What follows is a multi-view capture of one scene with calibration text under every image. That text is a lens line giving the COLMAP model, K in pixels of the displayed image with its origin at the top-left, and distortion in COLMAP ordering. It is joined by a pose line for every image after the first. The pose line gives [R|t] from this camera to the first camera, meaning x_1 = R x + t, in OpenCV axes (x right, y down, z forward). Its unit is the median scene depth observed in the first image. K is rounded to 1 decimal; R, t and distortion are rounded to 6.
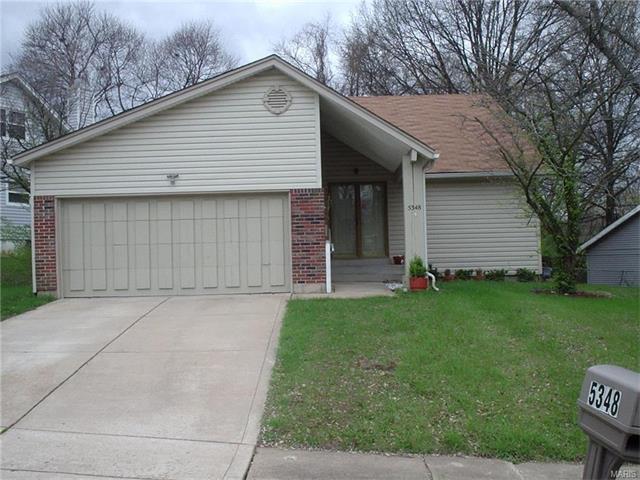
lens RADIAL K [[718.3, 0, 320.7], [0, 718.3, 256.9], [0, 0, 1]] dist [-0.071511, -0.010593]
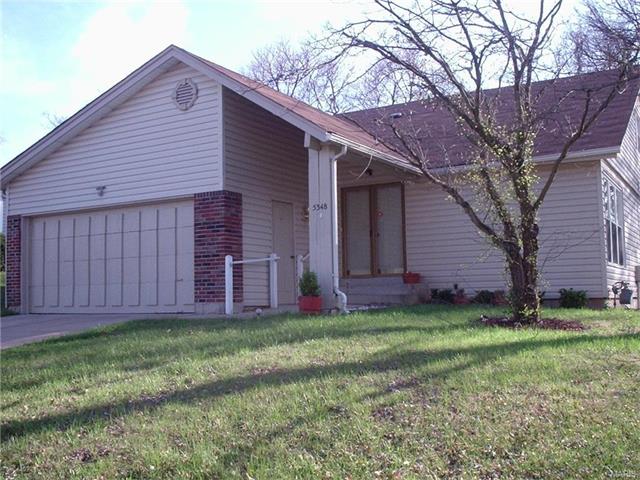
lens RADIAL K [[718.3, 0, 320.7], [0, 718.3, 256.9], [0, 0, 1]] dist [-0.071511, -0.010593]
pose [[0.869520, -0.019220, -0.493524, 0.520221], [-0.002938, 0.999024, -0.044083, 0.020256], [0.493889, 0.039781, 0.868614, 0.321786]]
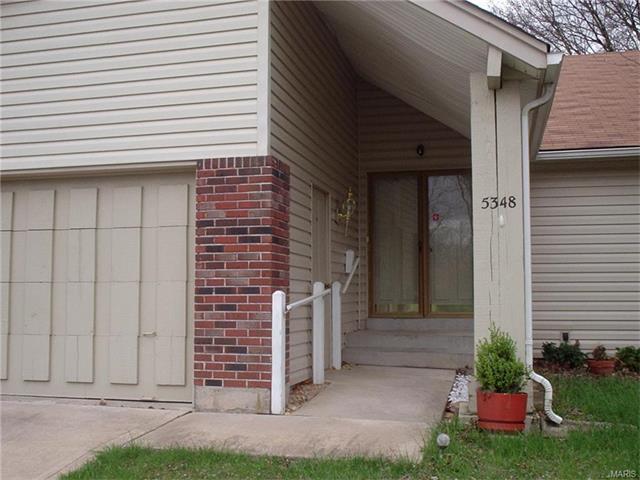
lens RADIAL K [[718.3, 0, 320.7], [0, 718.3, 256.9], [0, 0, 1]] dist [-0.071511, -0.010593]
pose [[0.974112, 0.014404, -0.225607, 0.124833], [-0.025204, 0.998666, -0.045063, -0.020156], [0.224656, 0.049582, 0.973176, 0.608094]]
